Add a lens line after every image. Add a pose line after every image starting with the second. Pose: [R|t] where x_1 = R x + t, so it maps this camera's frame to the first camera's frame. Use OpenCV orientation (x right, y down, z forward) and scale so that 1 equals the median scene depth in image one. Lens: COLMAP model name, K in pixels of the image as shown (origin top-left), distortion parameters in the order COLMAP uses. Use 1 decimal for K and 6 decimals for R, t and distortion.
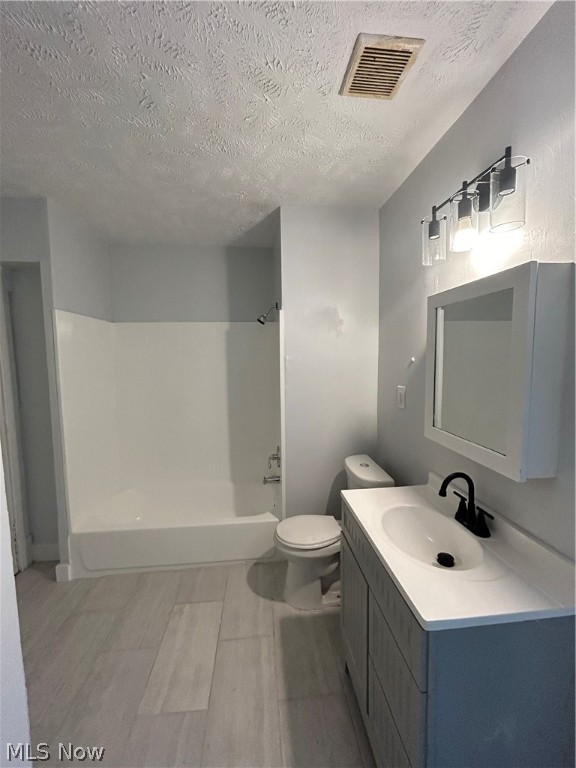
lens RADIAL K [[311.8, 0, 287.8], [0, 311.8, 382.8], [0, 0, 1]] dist [0.002034, -0.000215]
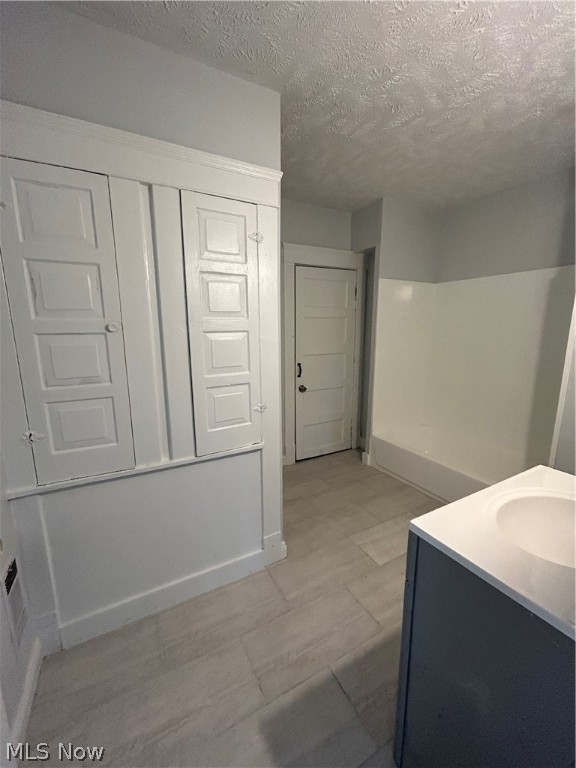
lens RADIAL K [[311.8, 0, 287.2], [0, 311.8, 383.2], [0, 0, 1]] dist [0.002034, -0.000215]
pose [[0.396254, 0.178860, -0.900551, 0.426678], [-0.079035, 0.983846, 0.160627, 0.036759], [0.914733, 0.007526, 0.403989, 0.037304]]
